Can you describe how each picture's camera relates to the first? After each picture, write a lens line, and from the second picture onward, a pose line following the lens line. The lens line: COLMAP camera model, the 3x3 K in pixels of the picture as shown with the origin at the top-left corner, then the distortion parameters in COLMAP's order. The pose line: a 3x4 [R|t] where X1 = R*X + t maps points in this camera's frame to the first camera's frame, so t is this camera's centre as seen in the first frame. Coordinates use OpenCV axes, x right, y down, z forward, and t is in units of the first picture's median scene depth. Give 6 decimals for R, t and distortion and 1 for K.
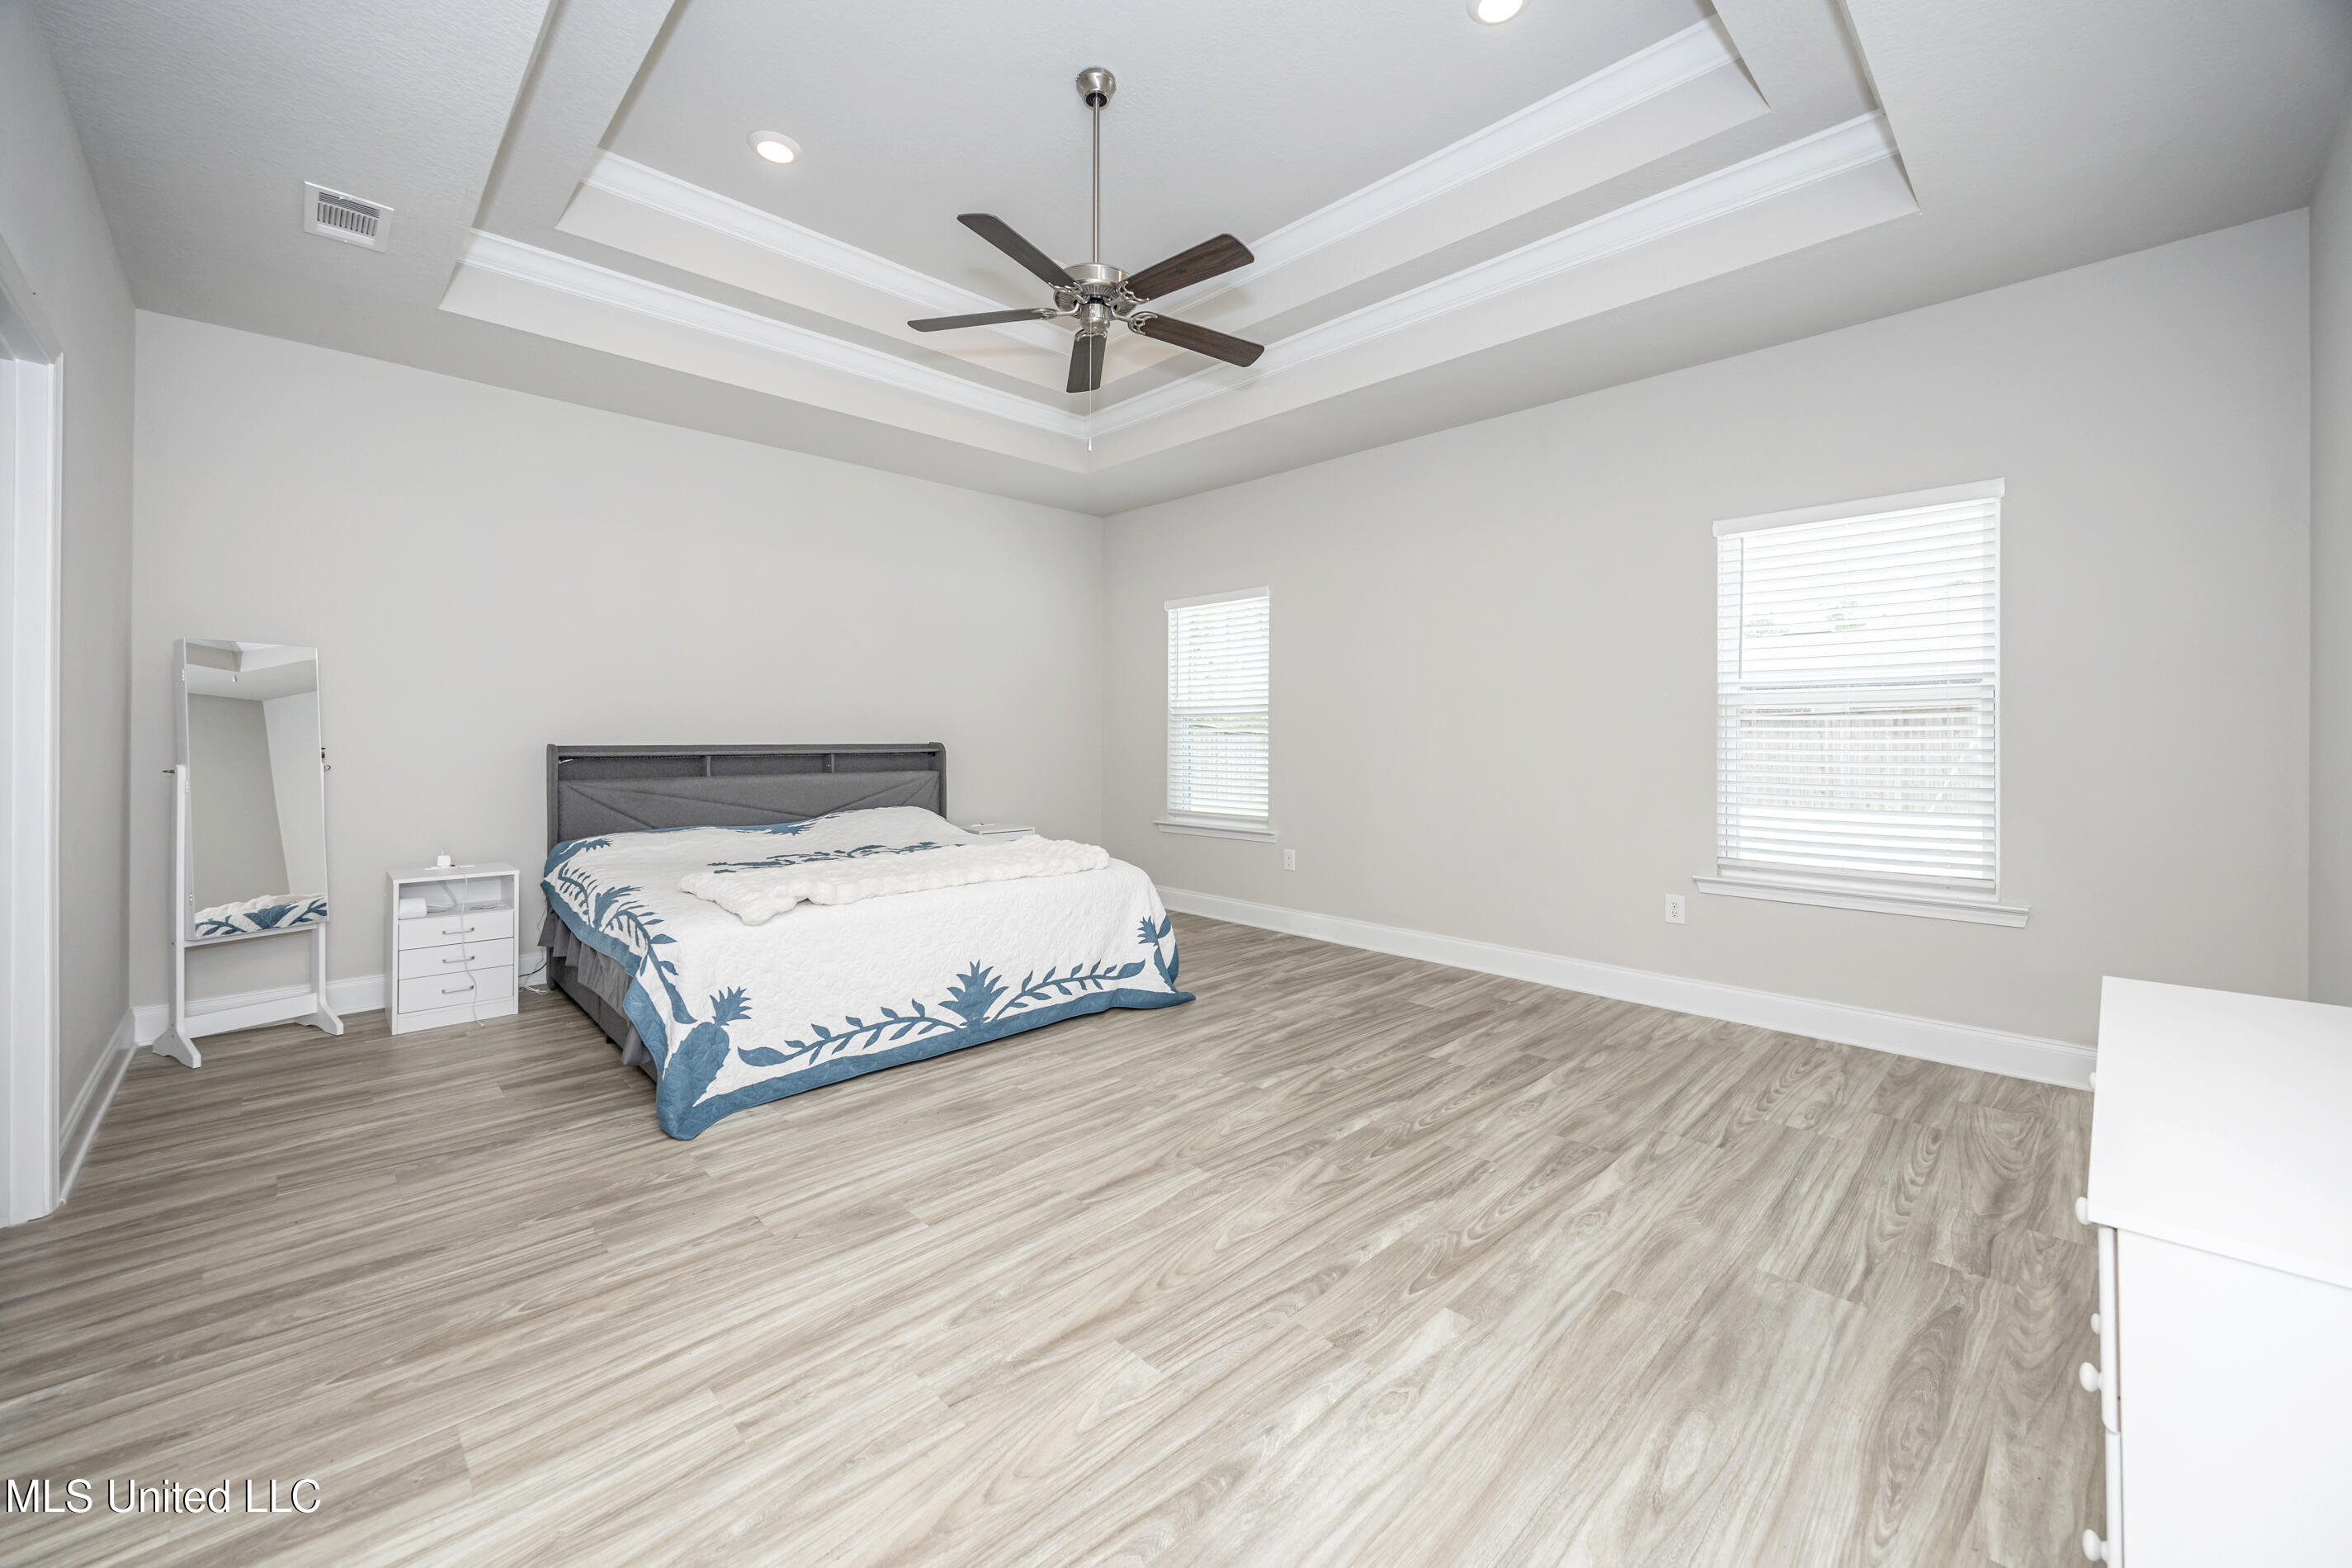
lens RADIAL K [[928.1, 0, 1156.3], [0, 928.1, 750.0], [0, 0, 1]] dist [-0.001611, -0.001888]
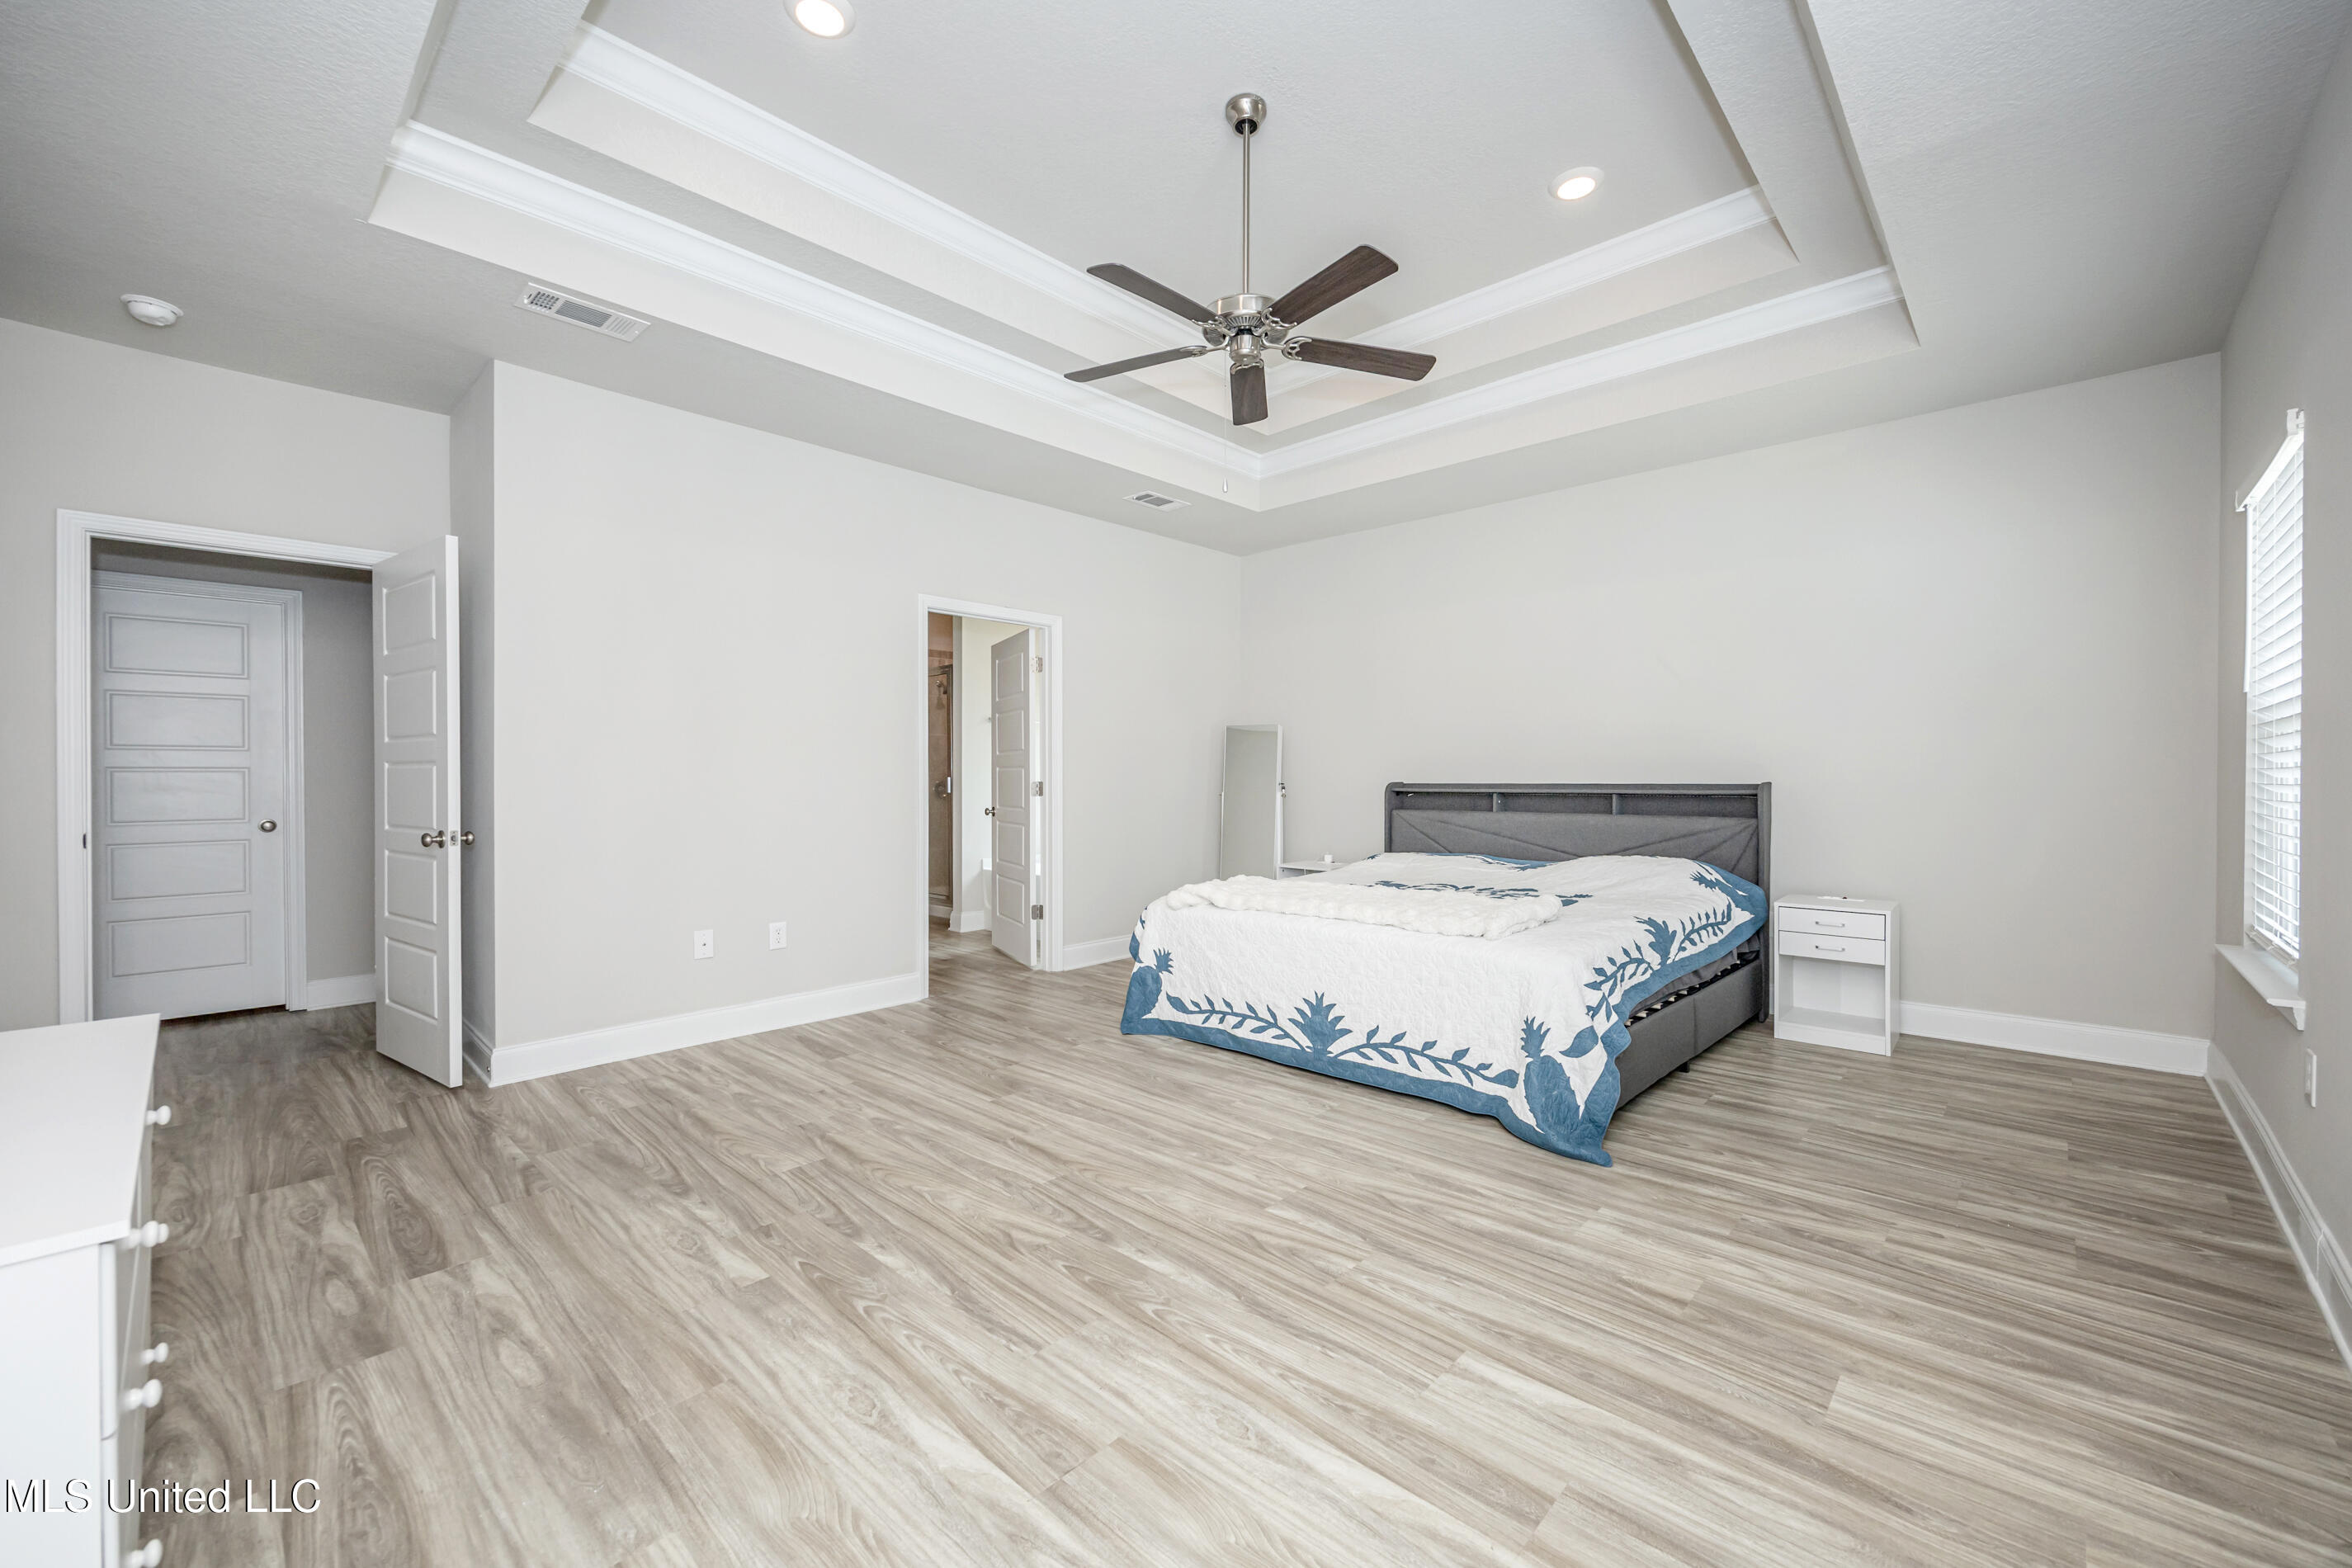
lens RADIAL K [[928.1, 0, 1209.8], [0, 928.1, 773.7], [0, 0, 1]] dist [-0.001611, -0.001888]
pose [[0.063865, -0.007682, -0.997929, 0.942035], [-0.010502, 0.999910, -0.008369, -0.003585], [0.997903, 0.011014, 0.063778, 0.929254]]
